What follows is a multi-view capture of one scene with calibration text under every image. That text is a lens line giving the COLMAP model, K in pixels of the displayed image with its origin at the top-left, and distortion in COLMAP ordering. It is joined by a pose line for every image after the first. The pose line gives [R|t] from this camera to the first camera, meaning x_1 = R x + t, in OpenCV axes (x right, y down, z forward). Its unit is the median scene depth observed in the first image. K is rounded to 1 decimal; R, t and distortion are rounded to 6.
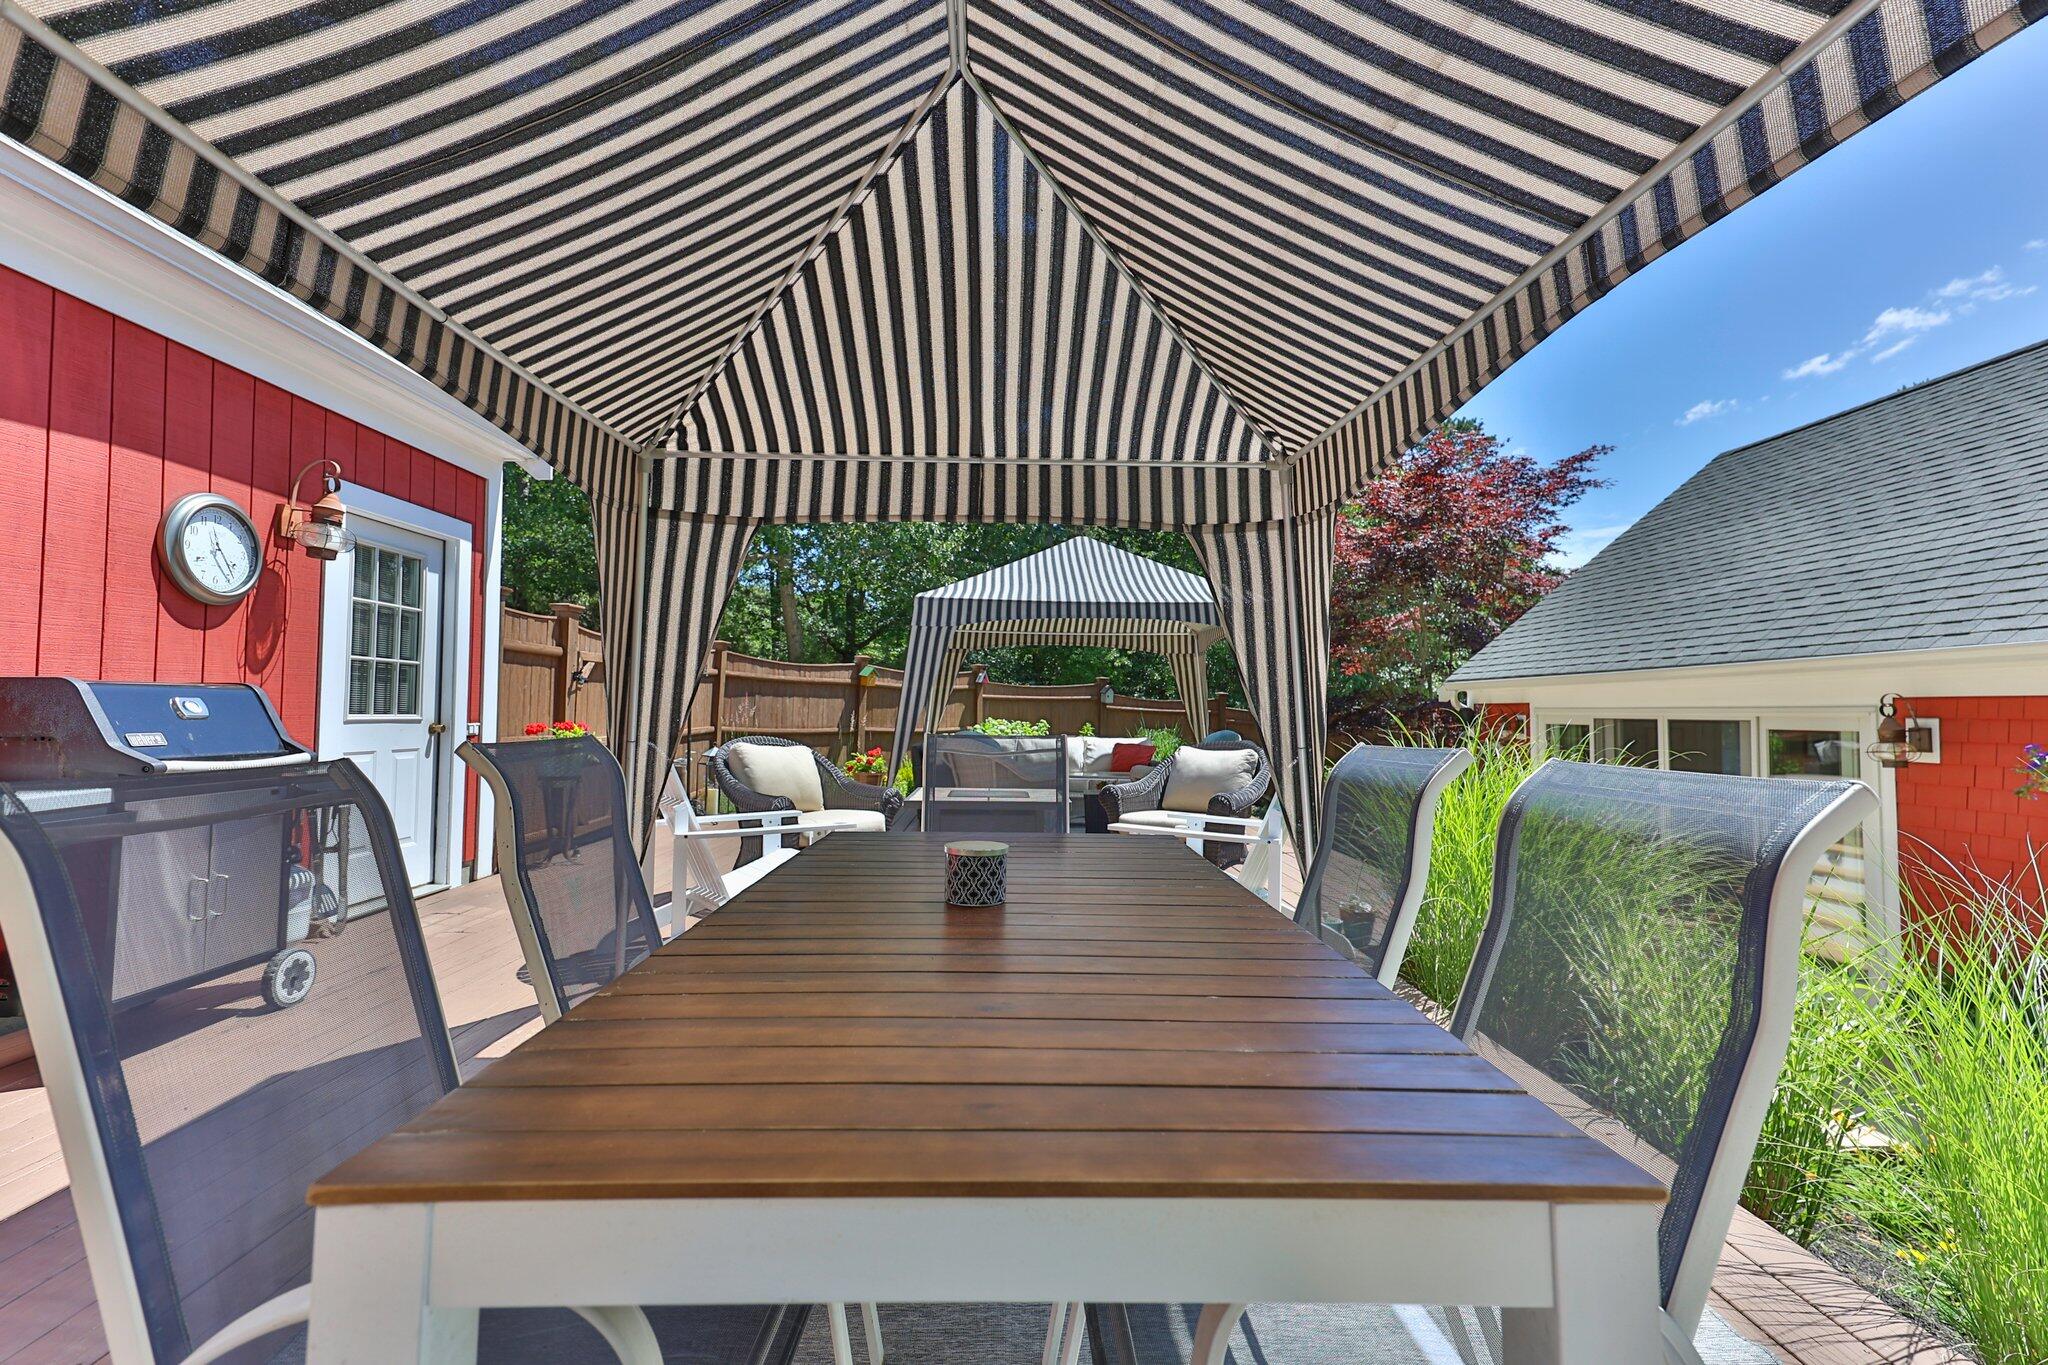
lens RADIAL K [[868.7, 0, 1025.9], [0, 868.7, 671.1], [0, 0, 1]] dist [0.012053, -0.000587]
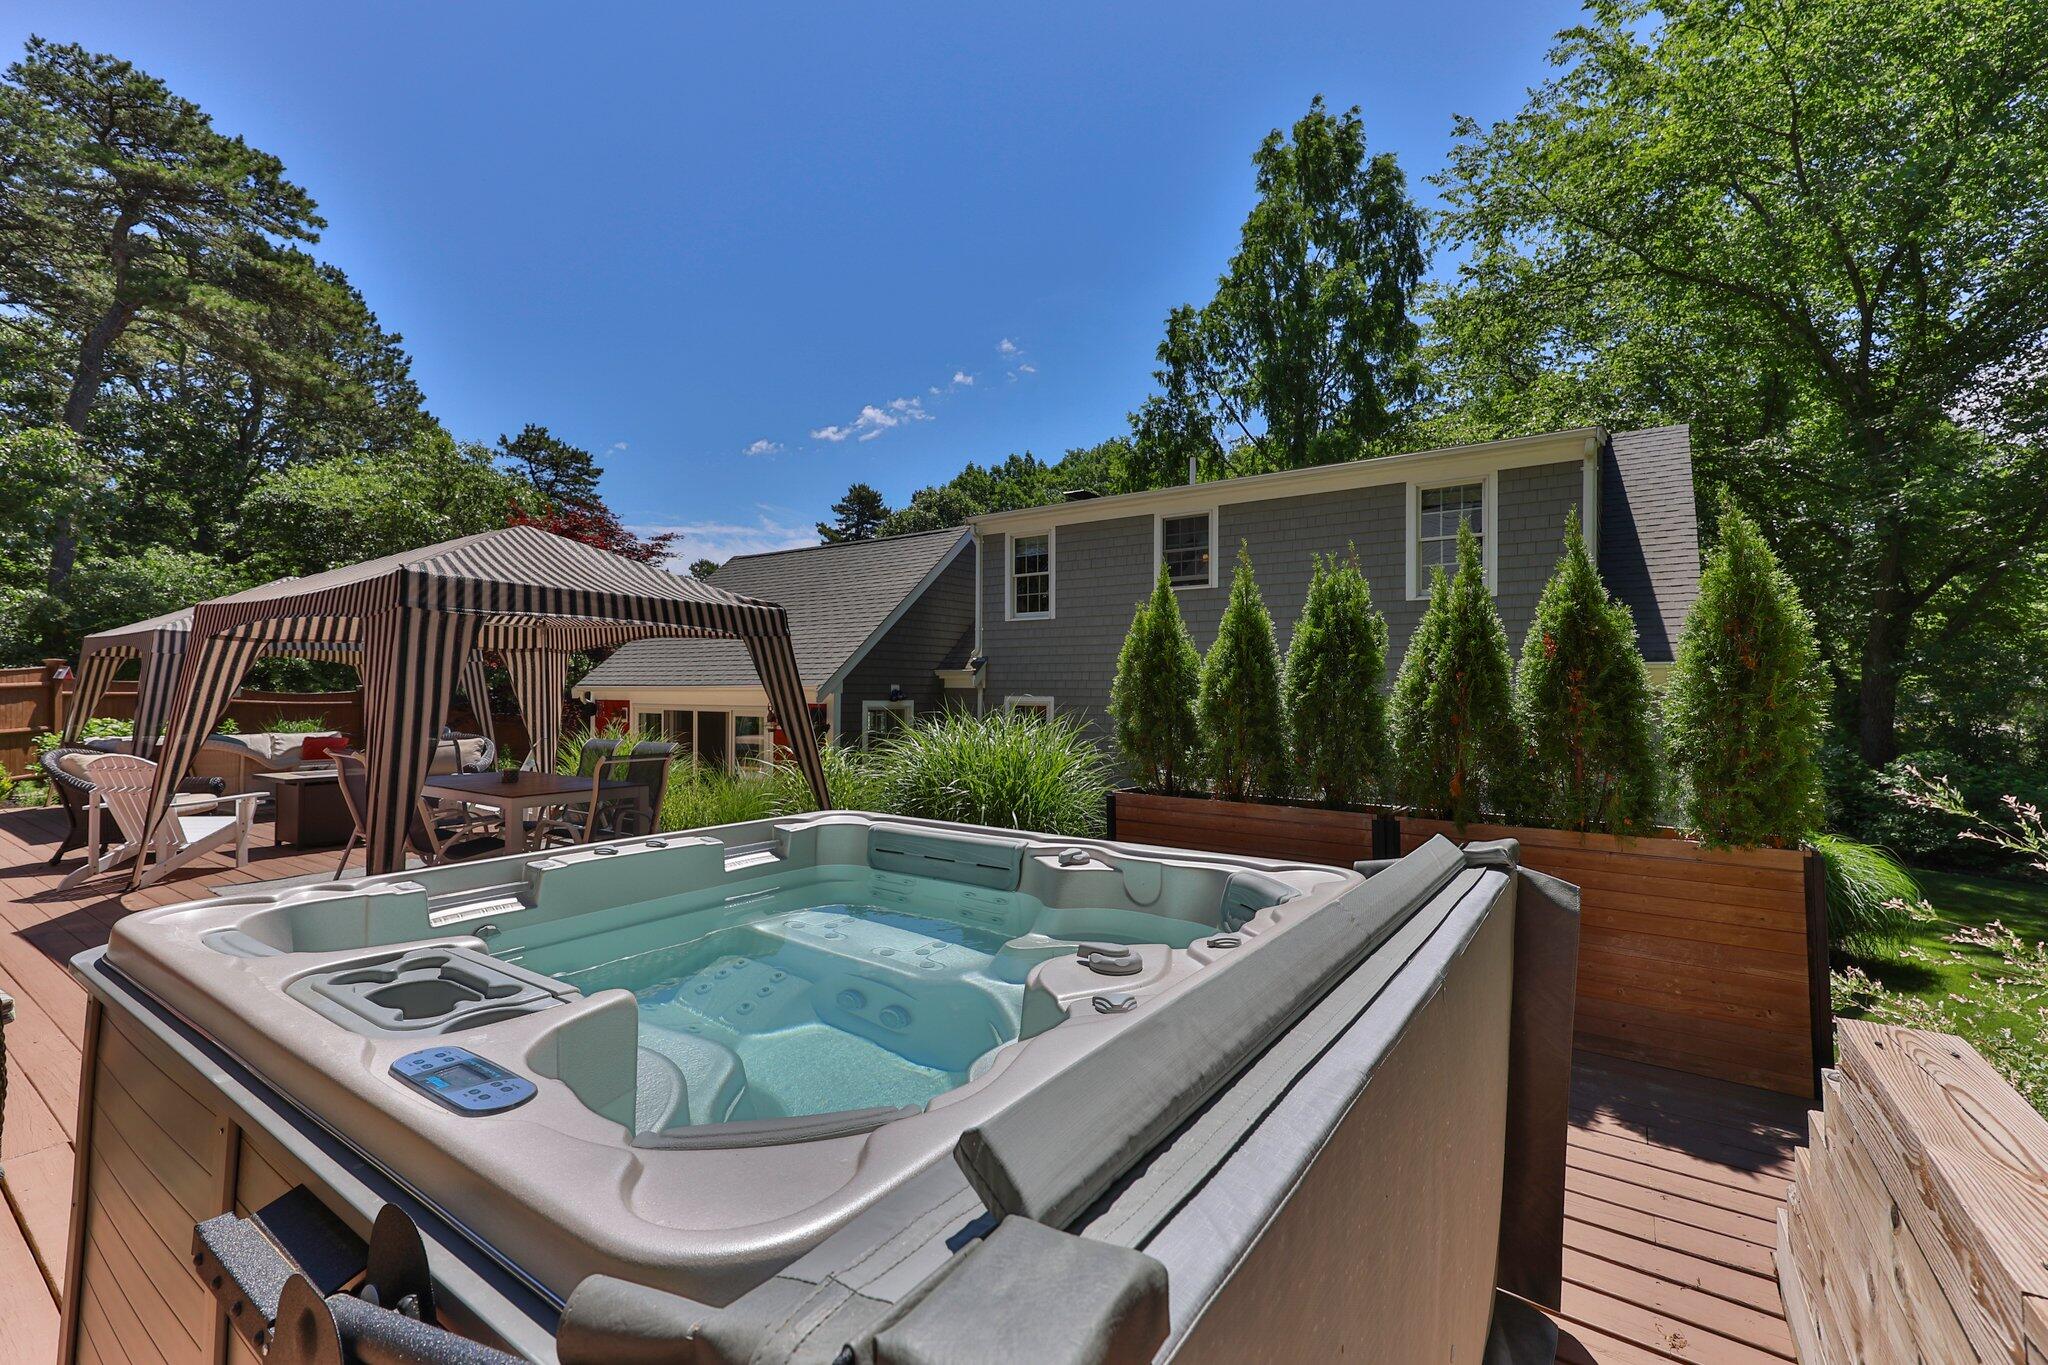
lens RADIAL K [[868.7, 0, 1029.6], [0, 868.7, 683.2], [0, 0, 1]] dist [0.012053, -0.000587]
pose [[0.575154, -0.000547, 0.818045, -0.297297], [-0.036983, 0.998960, 0.026670, -0.060546], [-0.817208, -0.045594, 0.574536, -0.498917]]
